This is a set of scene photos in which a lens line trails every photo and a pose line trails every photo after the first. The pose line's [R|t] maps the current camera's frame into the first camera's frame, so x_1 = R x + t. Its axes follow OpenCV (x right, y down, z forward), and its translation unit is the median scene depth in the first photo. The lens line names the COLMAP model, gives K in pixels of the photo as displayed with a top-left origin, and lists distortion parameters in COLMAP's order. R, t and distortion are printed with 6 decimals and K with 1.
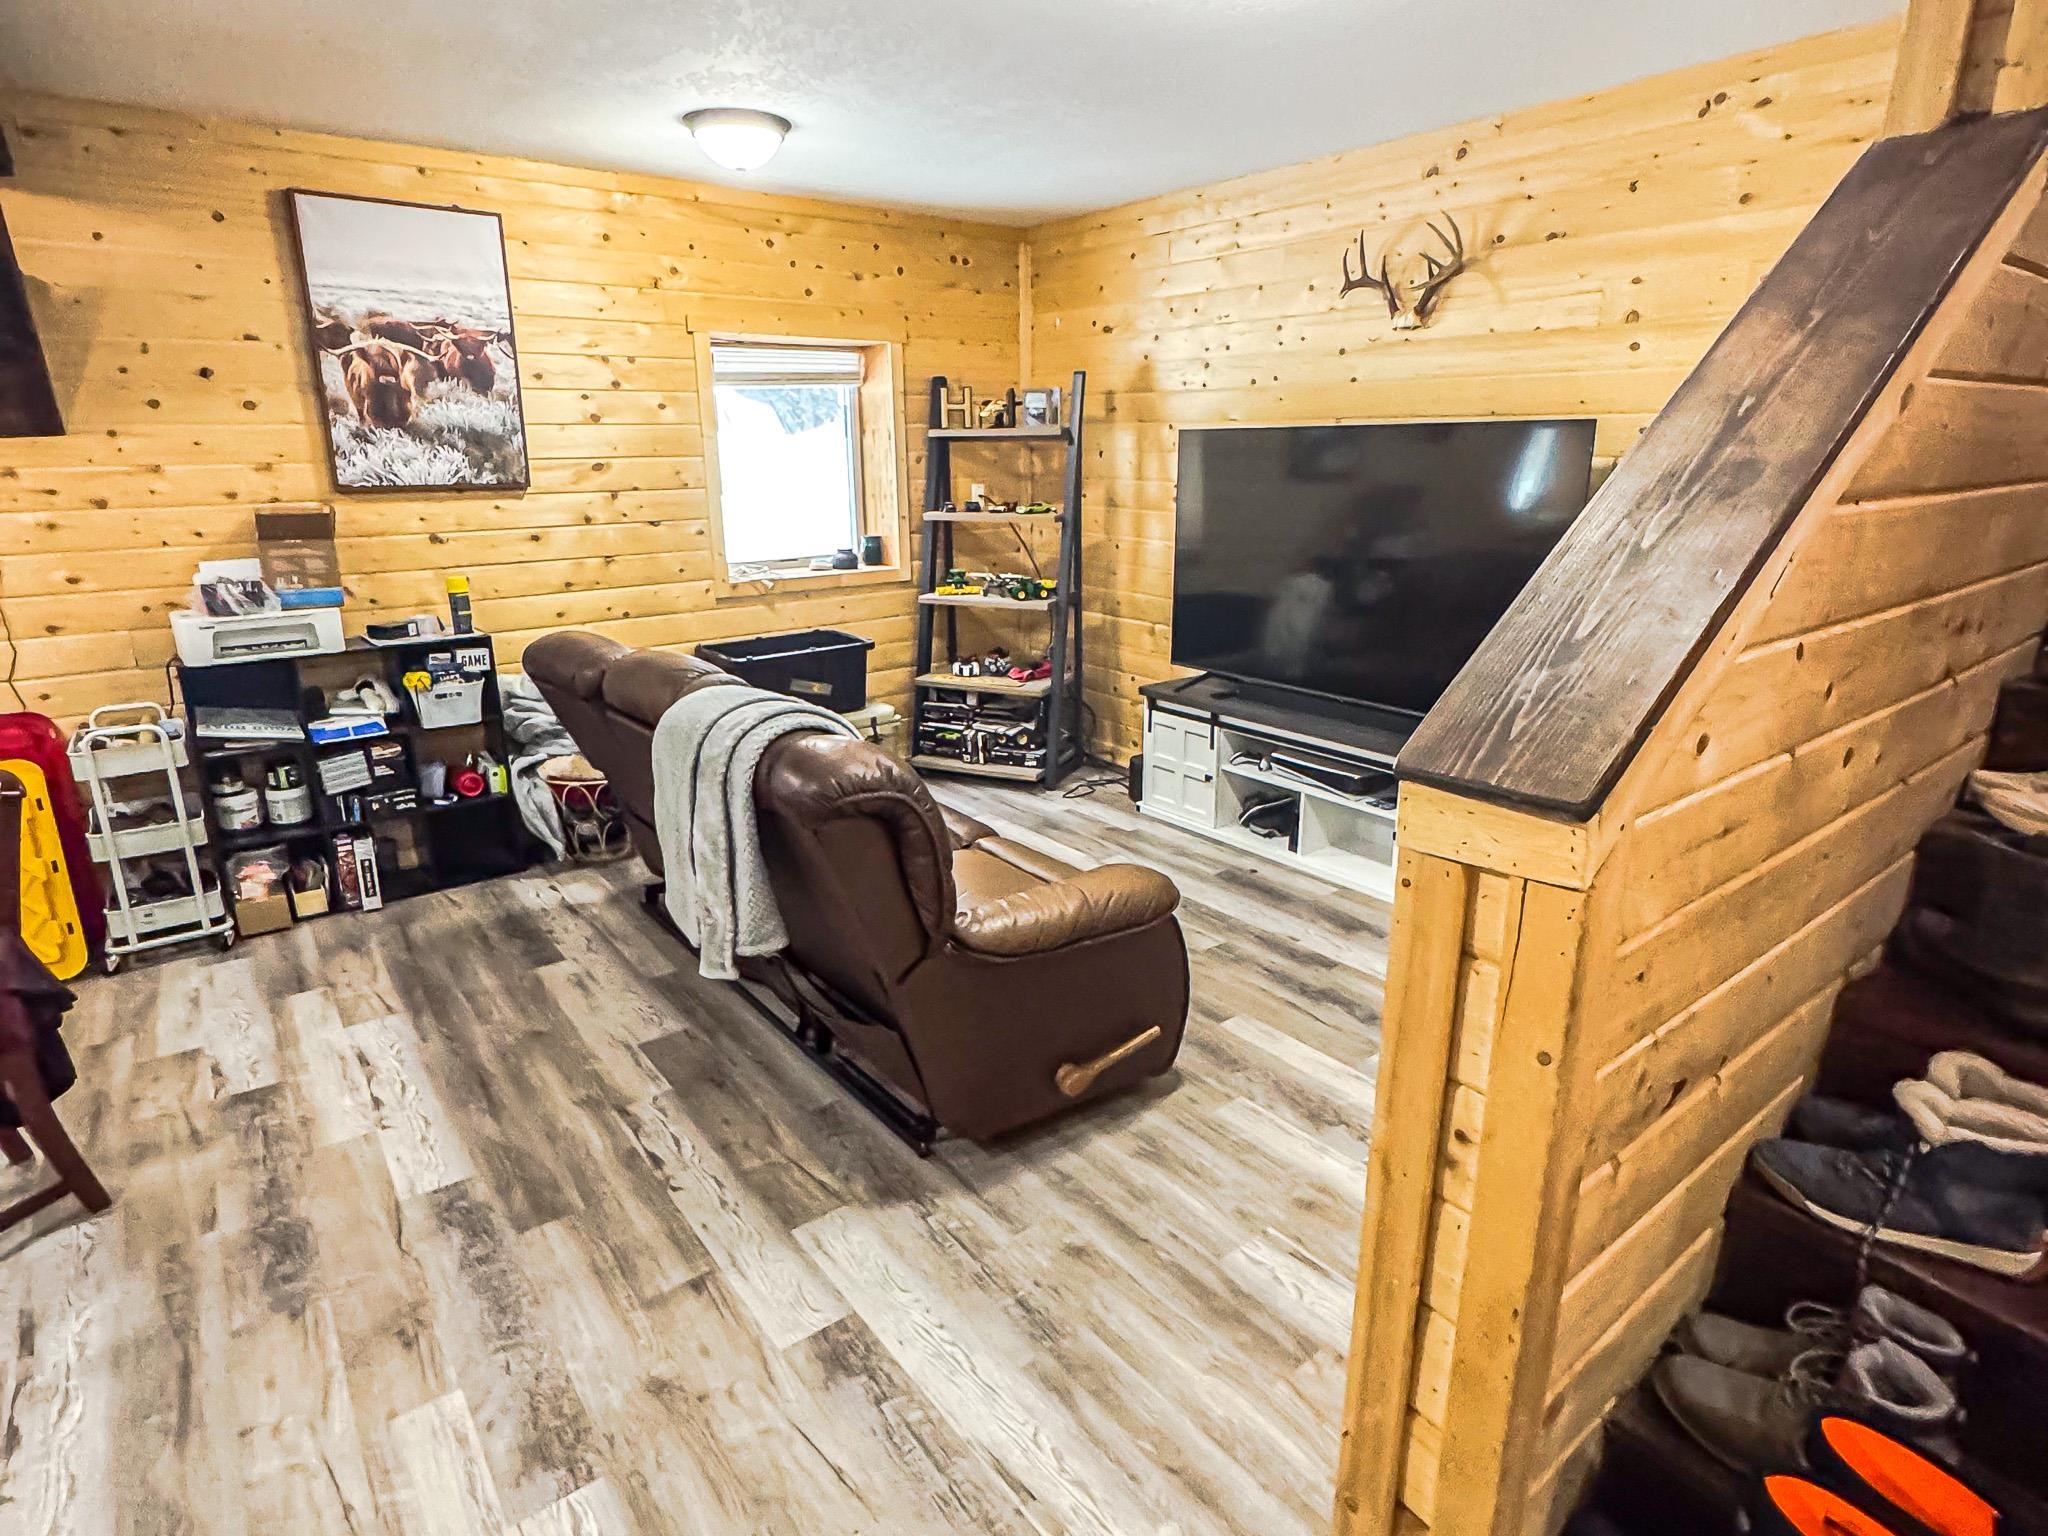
lens RADIAL K [[1087.2, 0, 1025.7], [0, 1087.2, 750.7], [0, 0, 1]] dist [-0.001402, -0.000433]
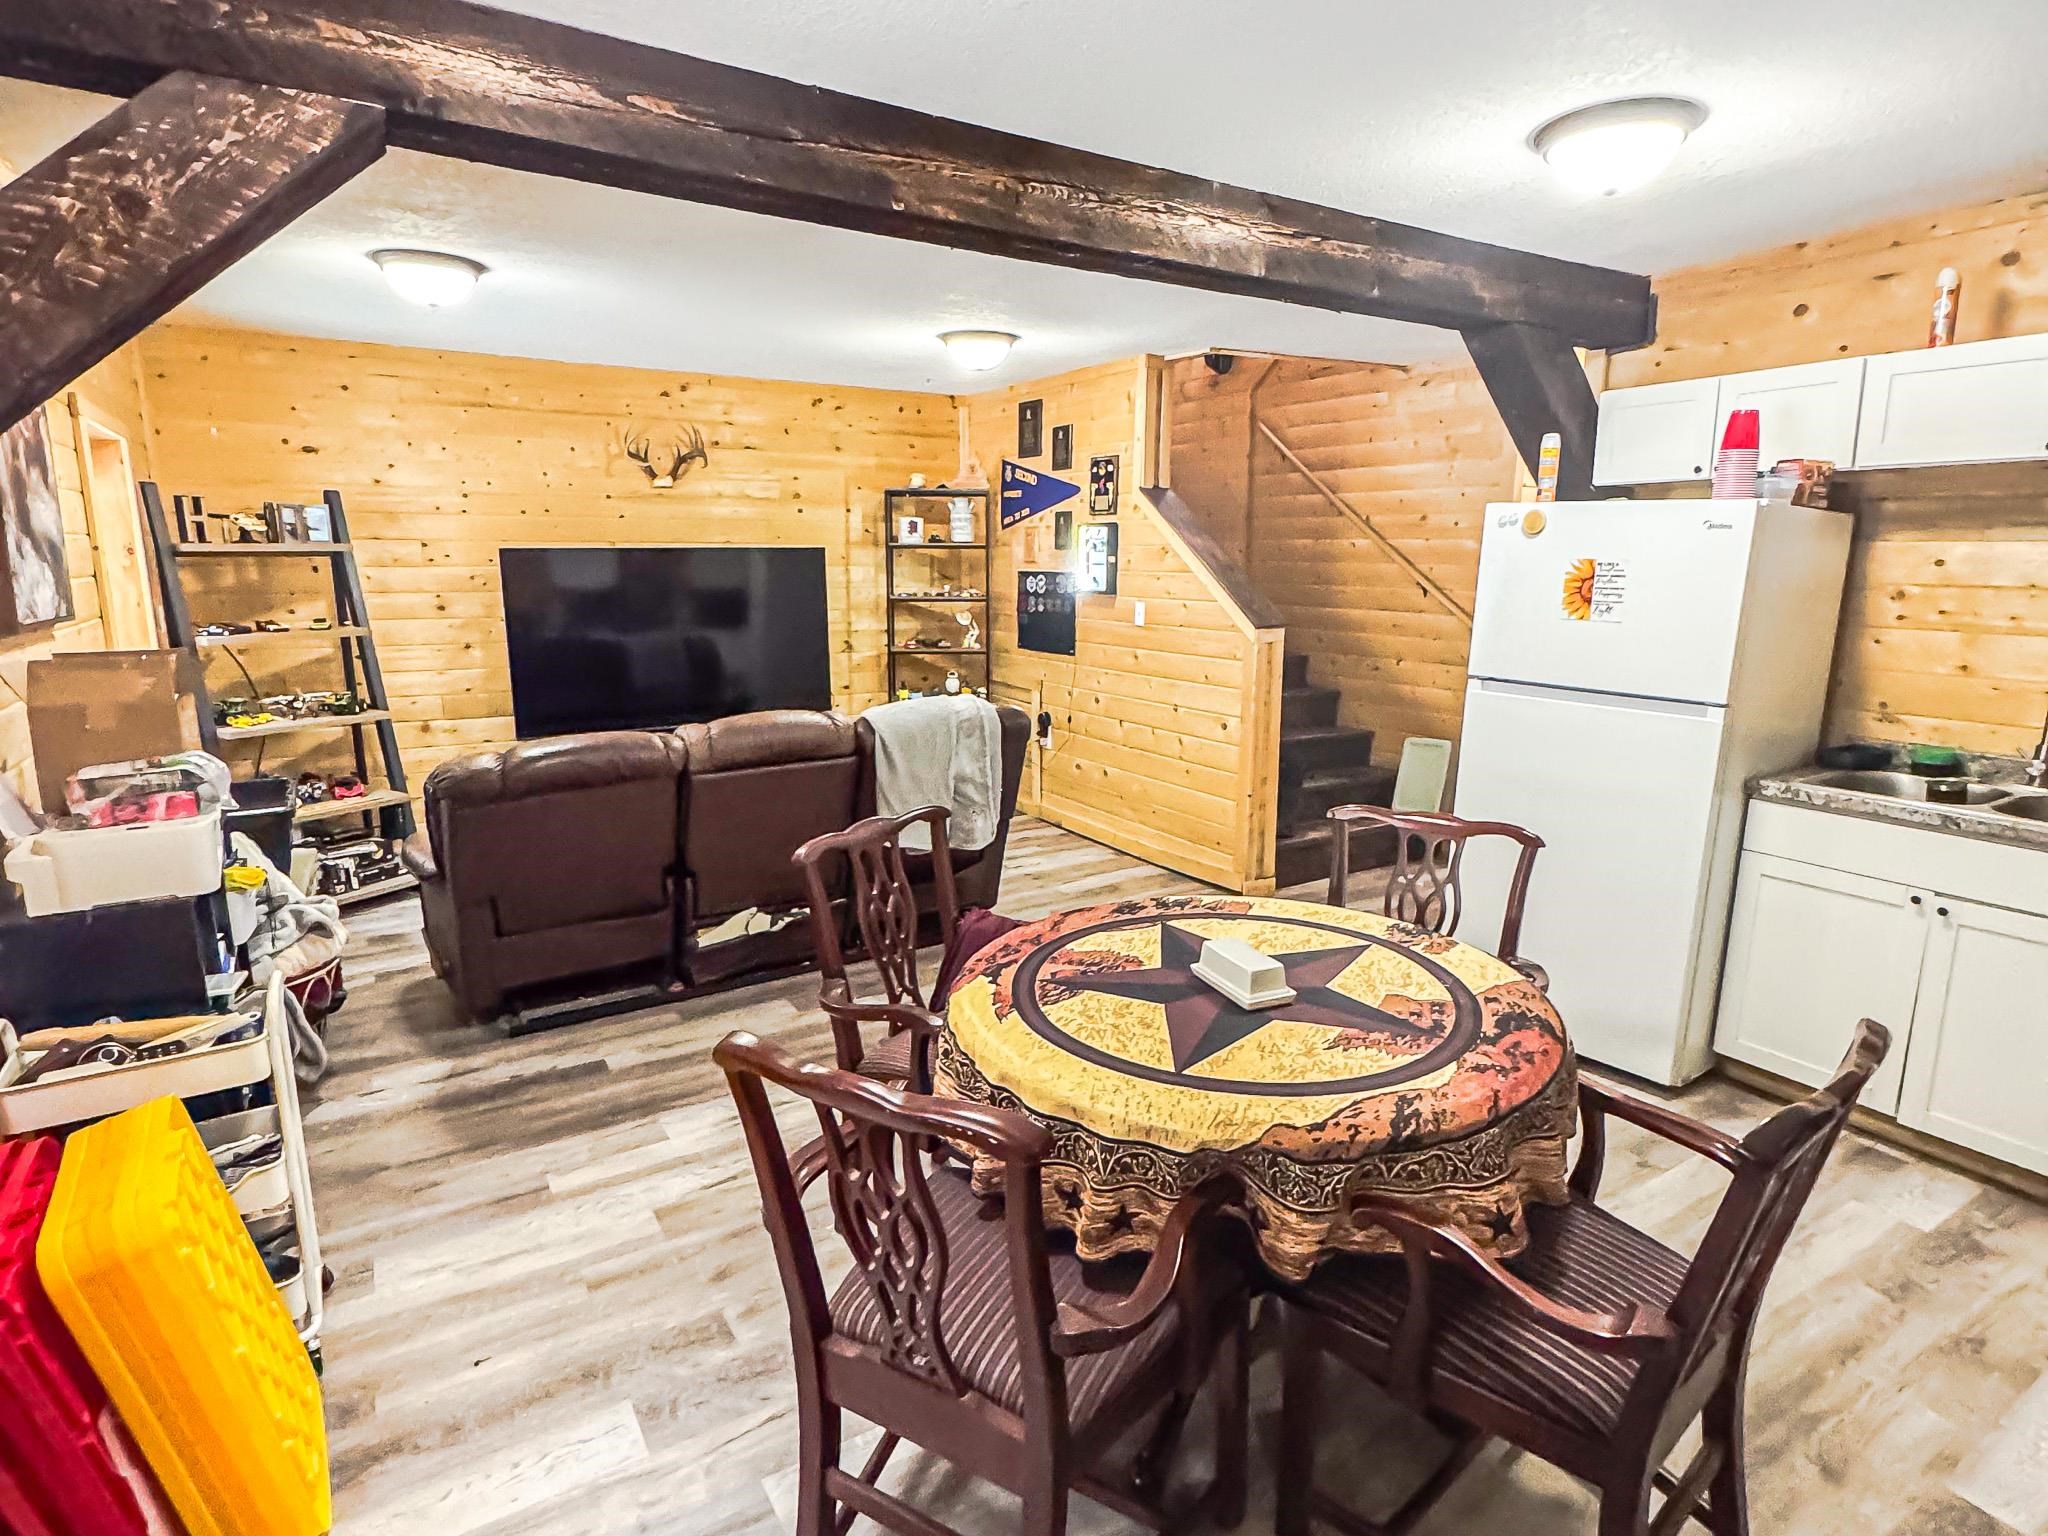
lens RADIAL K [[1091.4, 0, 1025.3], [0, 1091.4, 761.7], [0, 0, 1]] dist [-0.000930, -0.002201]
pose [[0.107445, -0.180616, 0.977667, -1.310343], [0.268754, 0.952027, 0.146343, -0.112443], [-0.957197, 0.247029, 0.150832, 0.398245]]
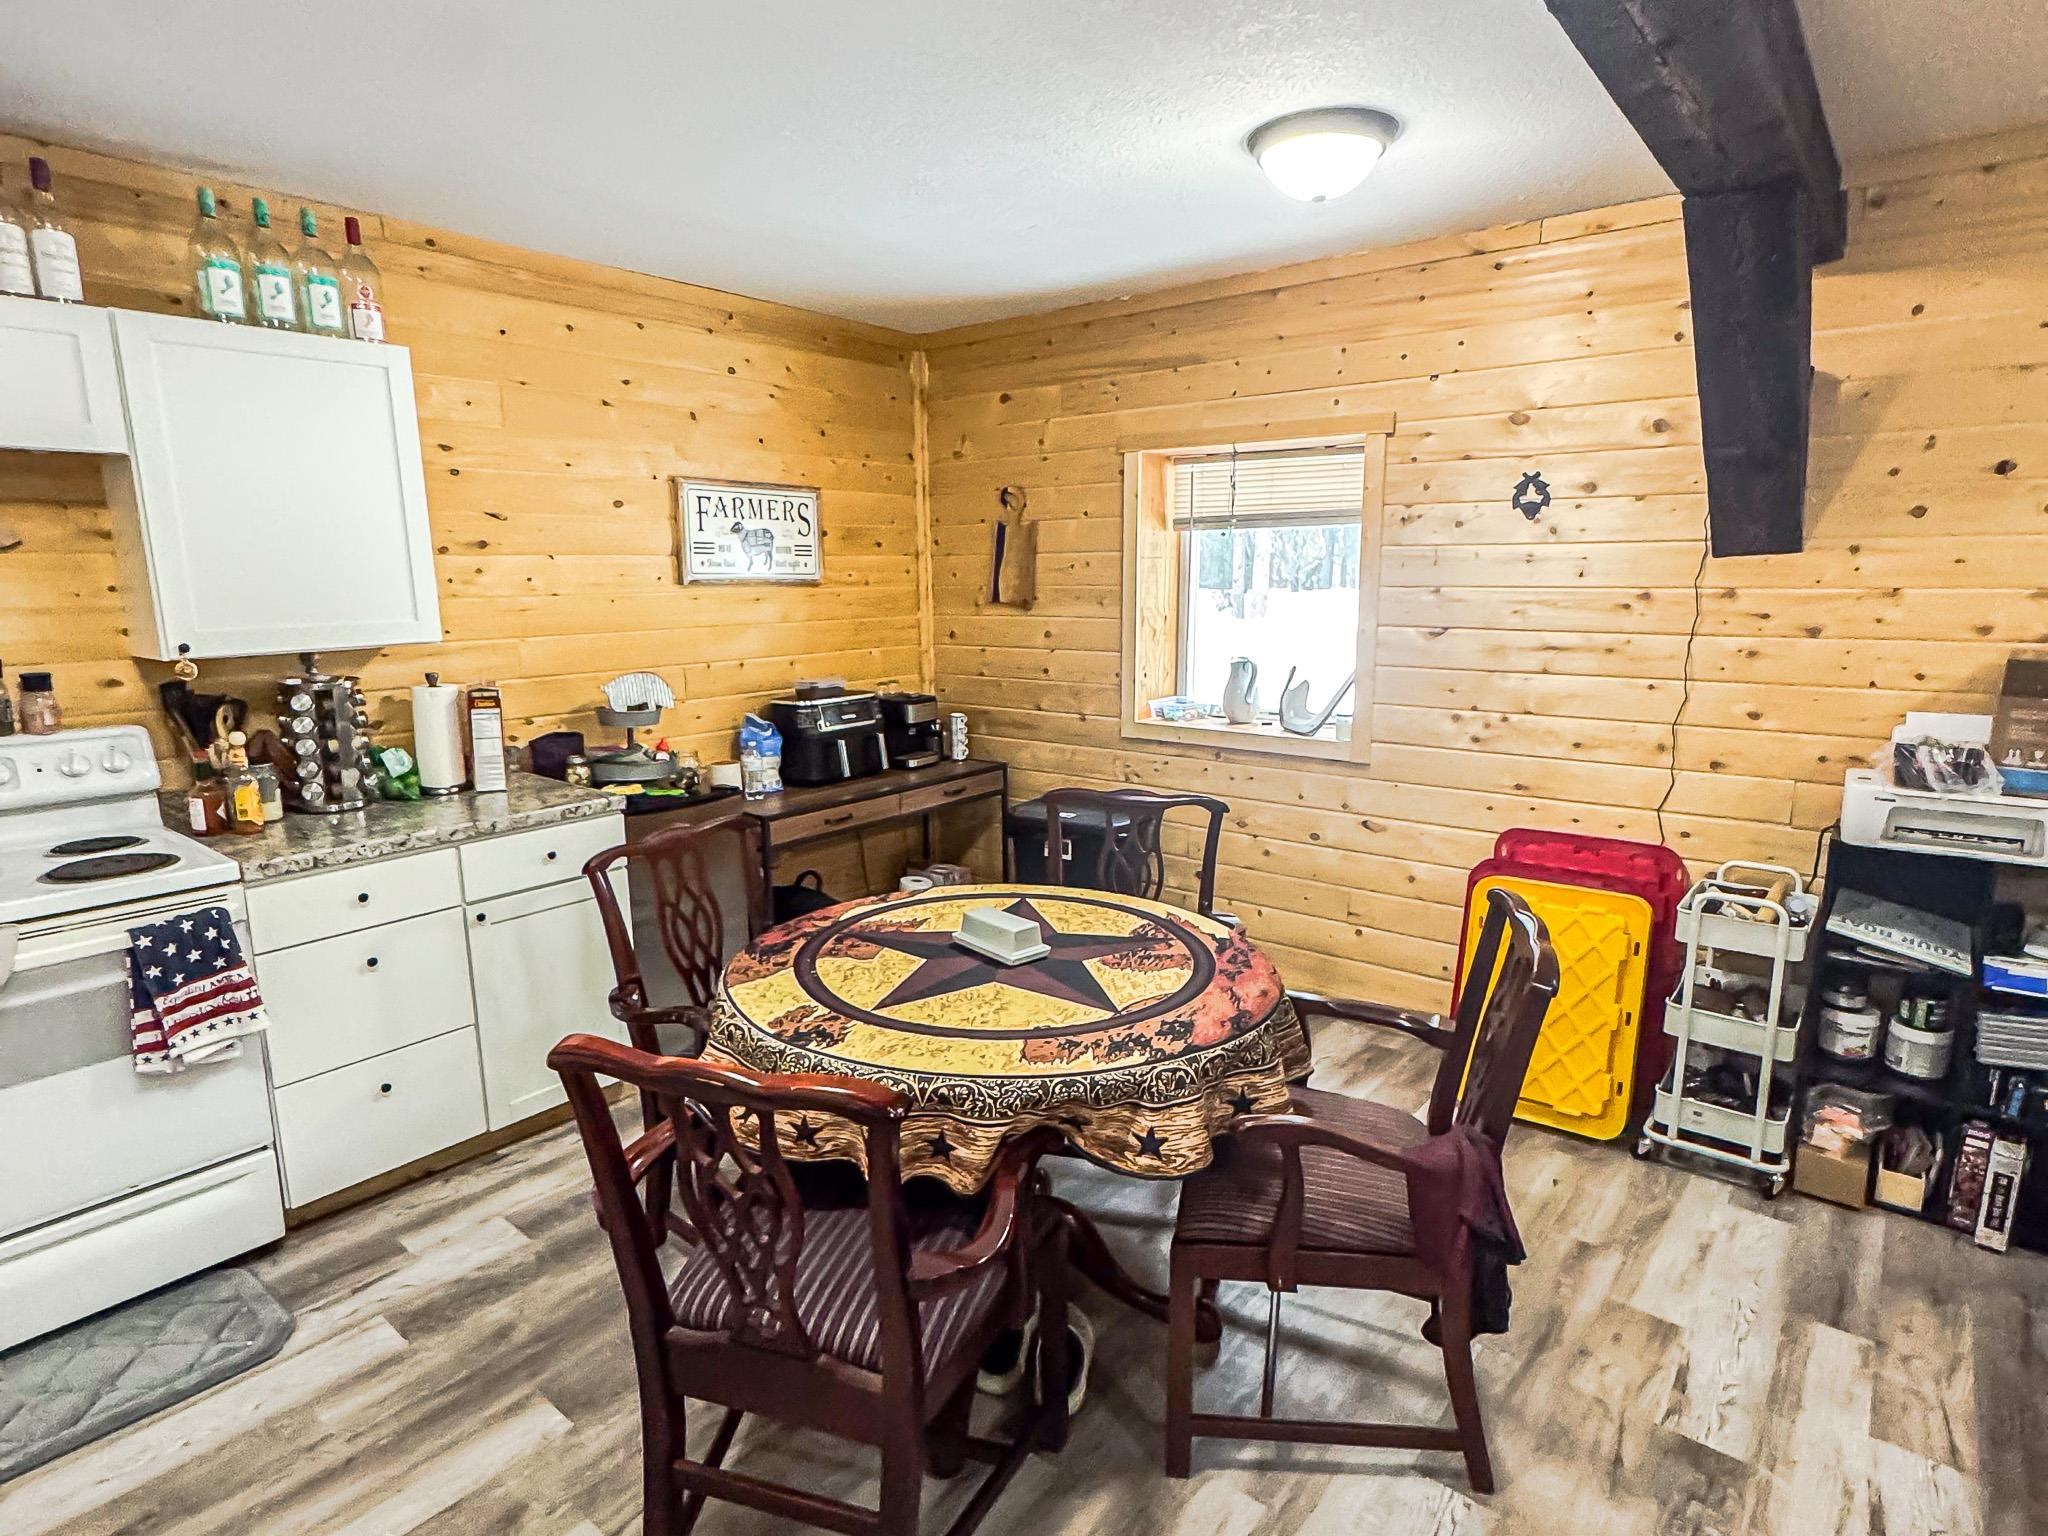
lens RADIAL K [[1091.4, 0, 1025.3], [0, 1091.4, 761.7], [0, 0, 1]] dist [-0.000930, -0.002201]
pose [[0.222789, 0.170099, -0.959912, -0.159000], [-0.261238, 0.959064, 0.109317, -0.063174], [0.939212, 0.226411, 0.258105, 0.229297]]
